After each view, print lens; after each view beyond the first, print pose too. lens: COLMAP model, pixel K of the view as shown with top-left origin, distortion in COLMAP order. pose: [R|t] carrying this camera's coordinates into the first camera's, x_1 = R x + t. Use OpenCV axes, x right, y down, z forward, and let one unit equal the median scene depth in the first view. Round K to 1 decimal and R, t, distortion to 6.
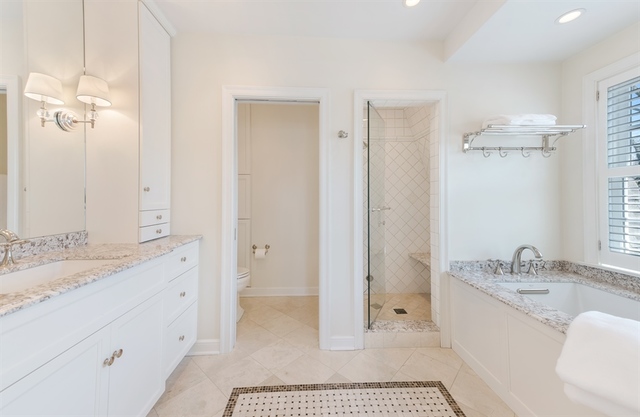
lens RADIAL K [[252.5, 0, 318.0], [0, 252.5, 197.3], [0, 0, 1]] dist [0.000362, 0.000014]
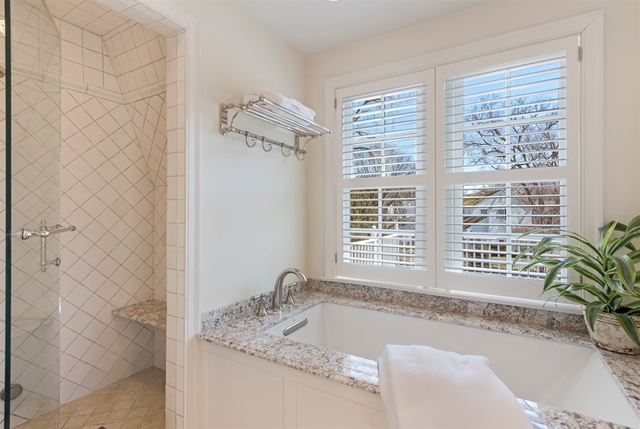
lens RADIAL K [[318.7, 0, 318.8], [0, 318.7, 212.1], [0, 0, 1]] dist [0.015949, -0.000340]
pose [[0.574366, 0.001156, 0.818598, 0.072237], [-0.007908, 0.999960, 0.004137, 0.010163], [-0.818560, -0.008850, 0.574353, 0.349960]]
